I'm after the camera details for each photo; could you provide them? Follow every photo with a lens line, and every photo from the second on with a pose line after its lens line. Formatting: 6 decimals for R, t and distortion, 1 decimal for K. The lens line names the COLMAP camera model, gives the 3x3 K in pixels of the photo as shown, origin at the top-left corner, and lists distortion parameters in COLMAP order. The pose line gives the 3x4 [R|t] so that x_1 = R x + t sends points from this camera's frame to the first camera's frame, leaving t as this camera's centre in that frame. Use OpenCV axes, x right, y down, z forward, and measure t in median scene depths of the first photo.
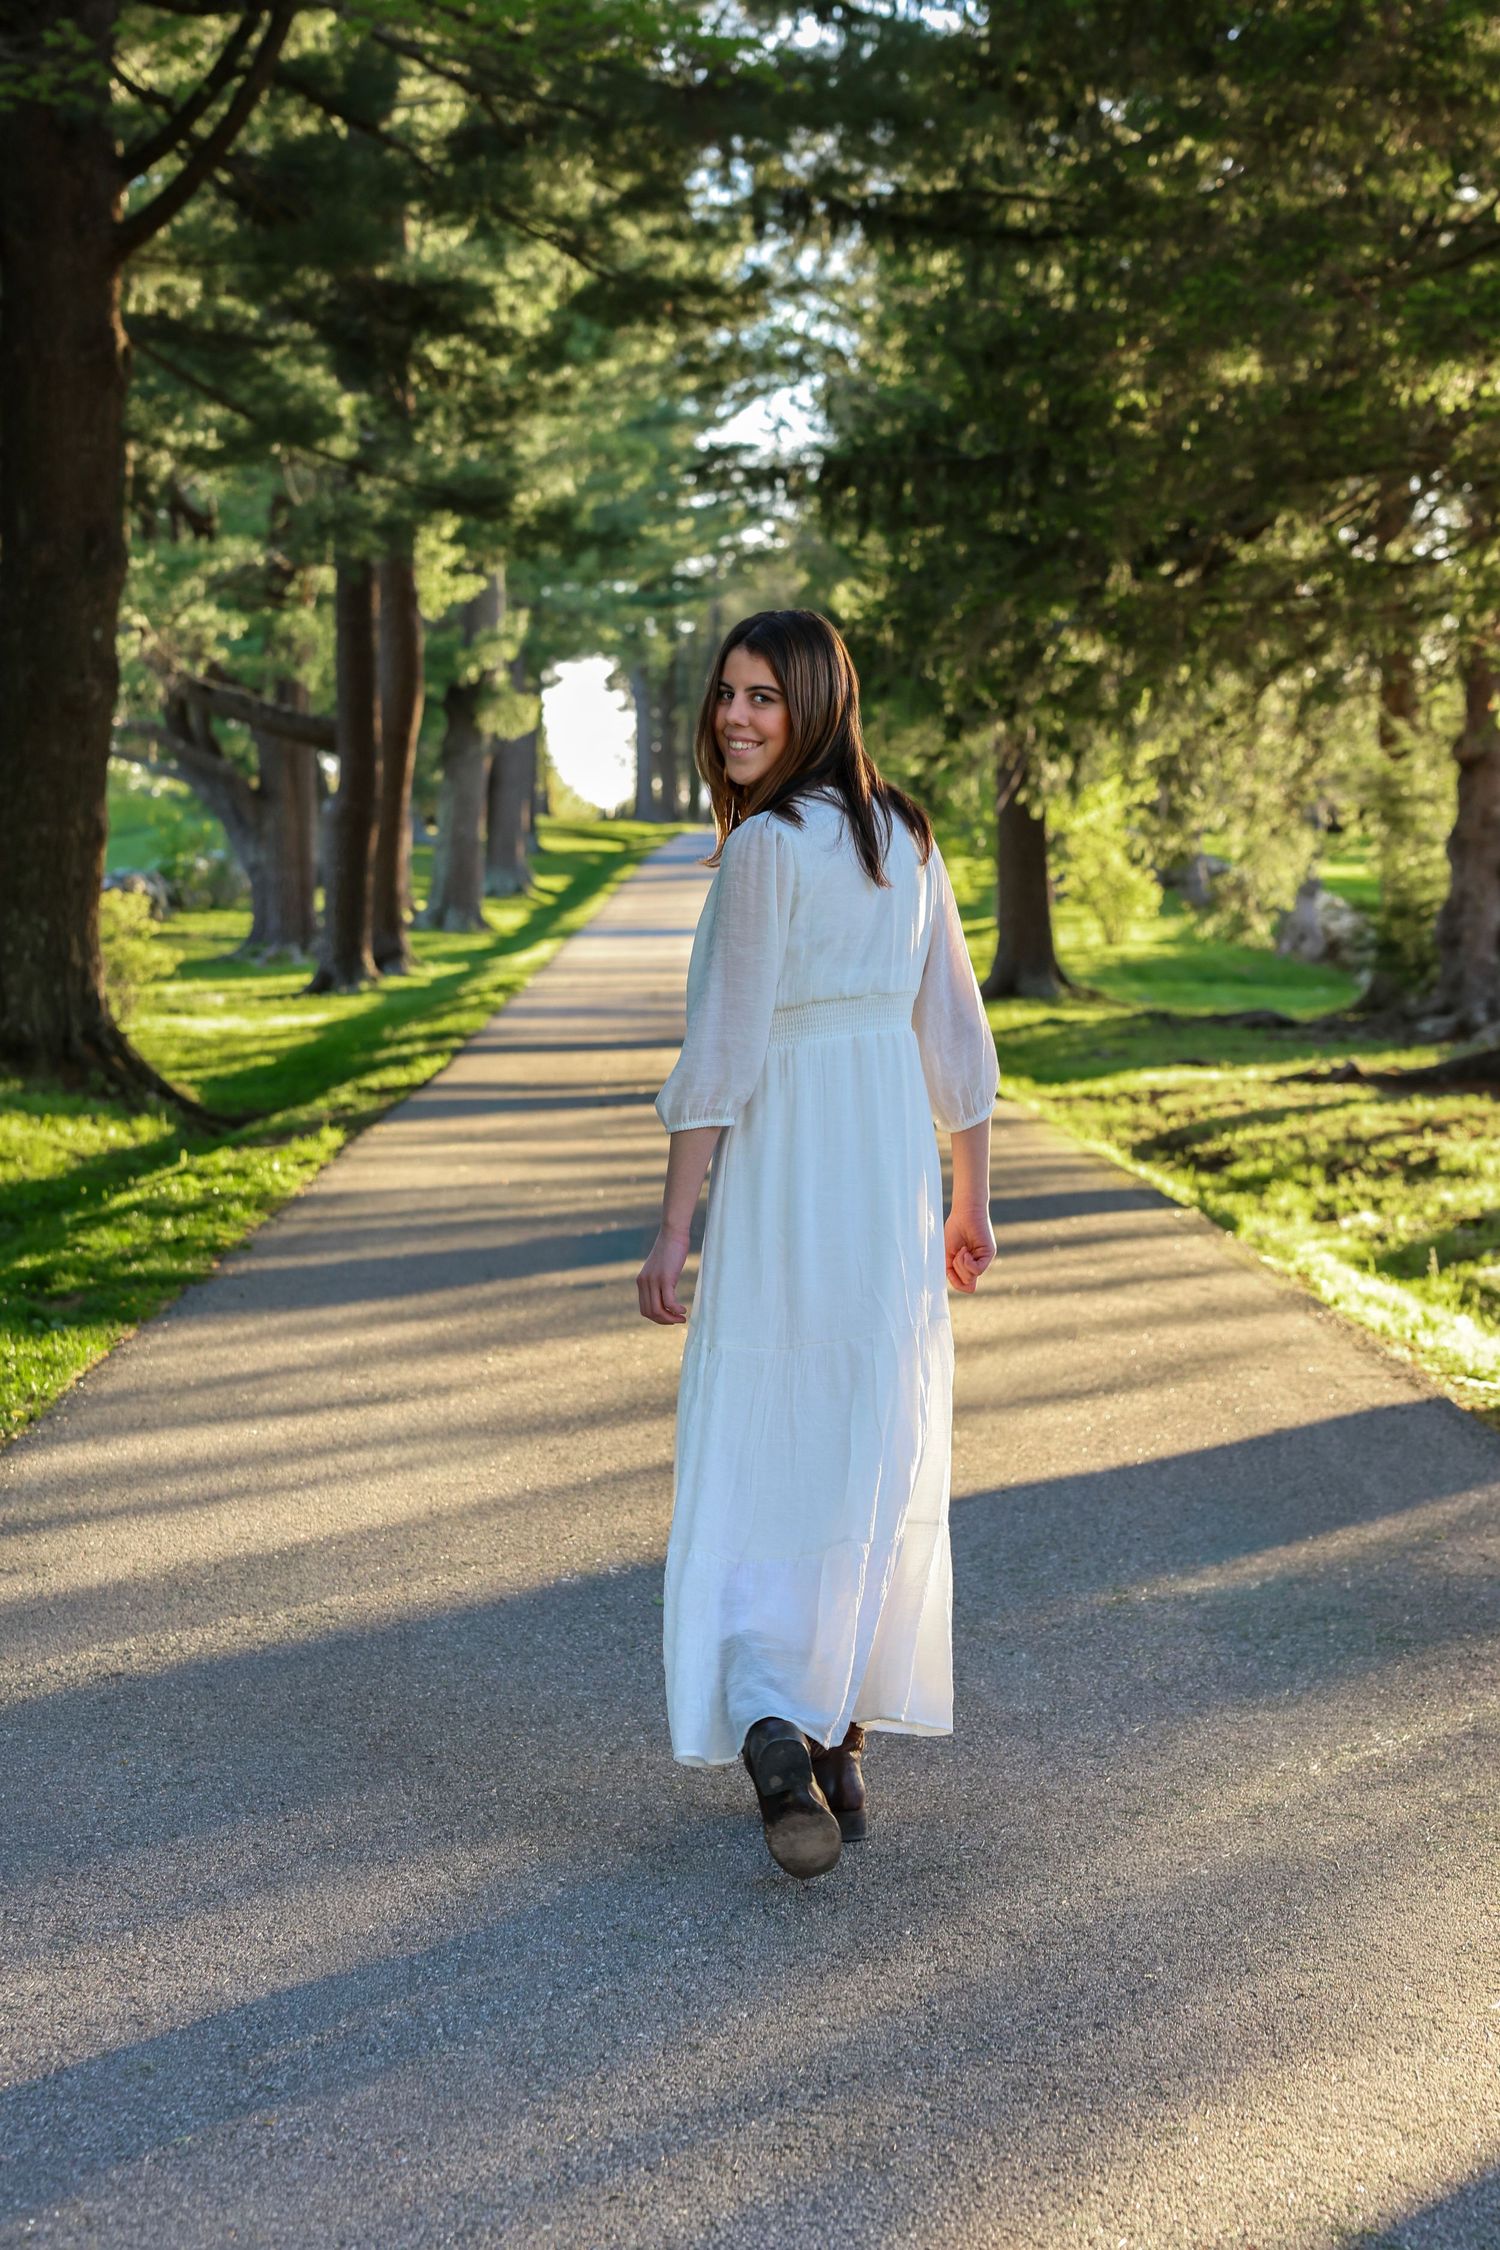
lens RADIAL K [[4333.0, 0, 750.0], [0, 4333.0, 1125.0], [0, 0, 1]] dist [-0.025230, -0.241196]
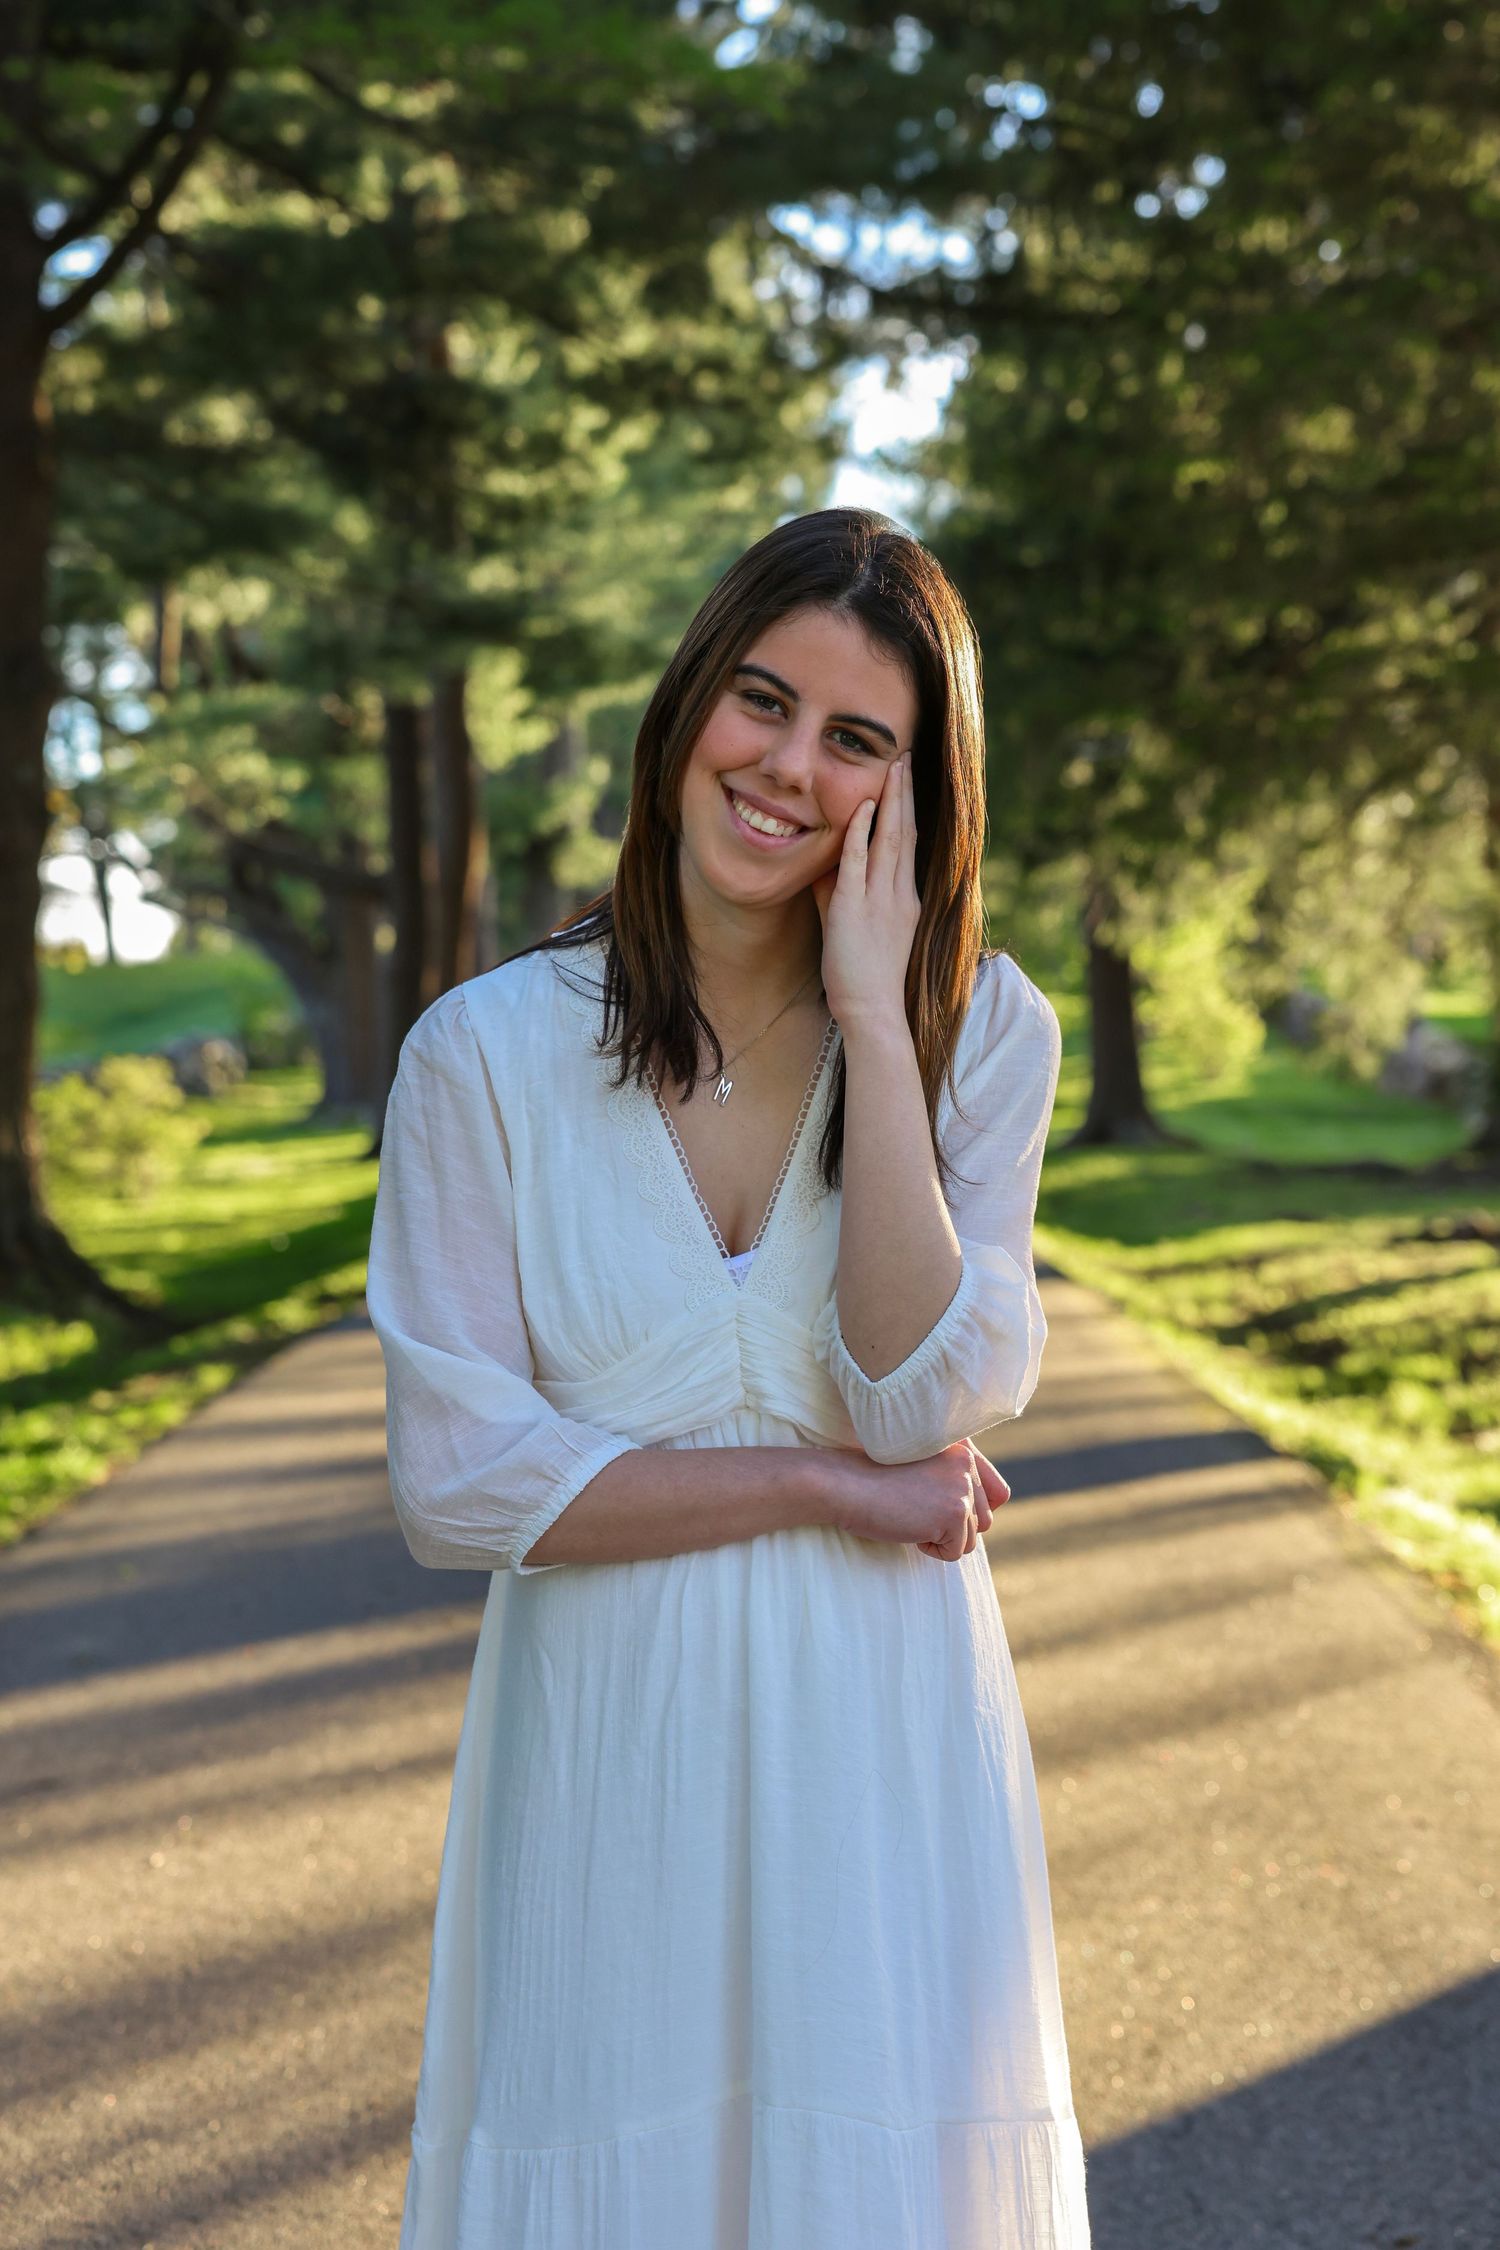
lens RADIAL K [[4333.0, 0, 750.0], [0, 4333.0, 1125.0], [0, 0, 1]] dist [-0.025230, -0.241196]
pose [[0.999400, -0.025239, -0.023737, 0.011555], [0.024419, 0.999116, -0.034217, -0.007145], [0.024580, 0.033616, 0.999133, 0.103664]]
